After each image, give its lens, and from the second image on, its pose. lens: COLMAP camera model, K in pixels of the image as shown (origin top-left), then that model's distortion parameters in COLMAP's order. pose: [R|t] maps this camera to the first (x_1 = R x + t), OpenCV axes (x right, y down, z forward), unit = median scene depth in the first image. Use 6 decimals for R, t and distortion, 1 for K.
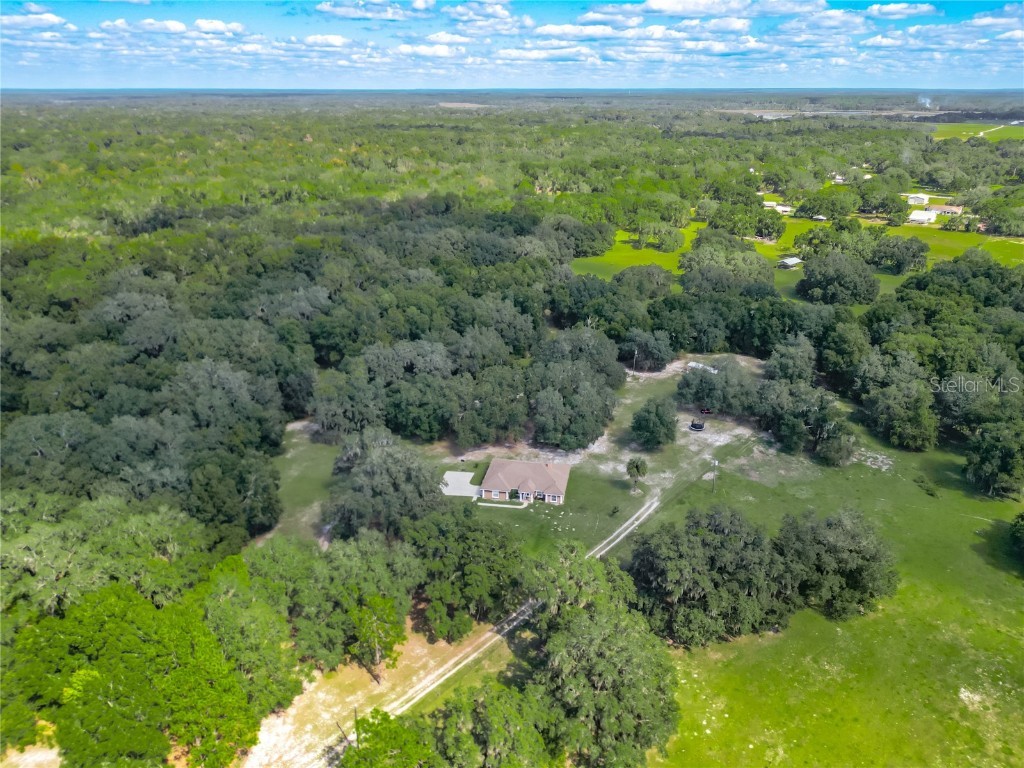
lens RADIAL K [[733.6, 0, 506.5], [0, 733.6, 382.7], [0, 0, 1]] dist [0.027834, -0.034035]
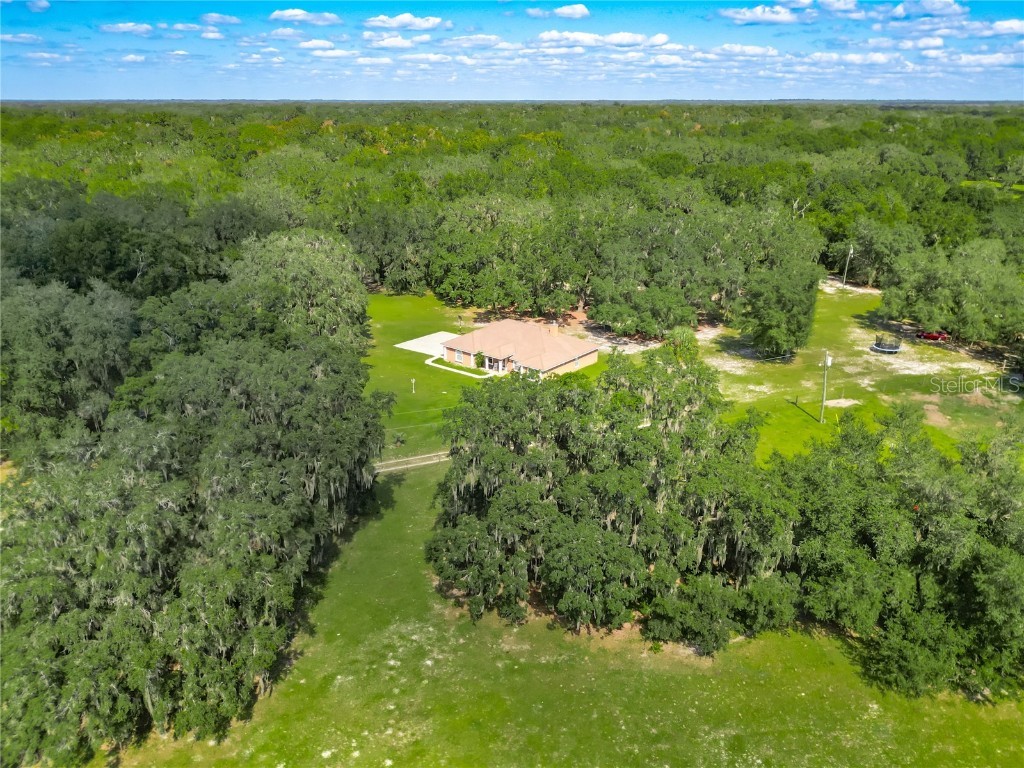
lens RADIAL K [[744.9, 0, 509.4], [0, 744.9, 388.7], [0, 0, 1]] dist [0.006748, -0.016836]
pose [[0.870348, 0.175411, -0.460136, 0.149223], [-0.181632, 0.982874, 0.031130, 0.068028], [0.457717, 0.056481, 0.887302, 0.196439]]
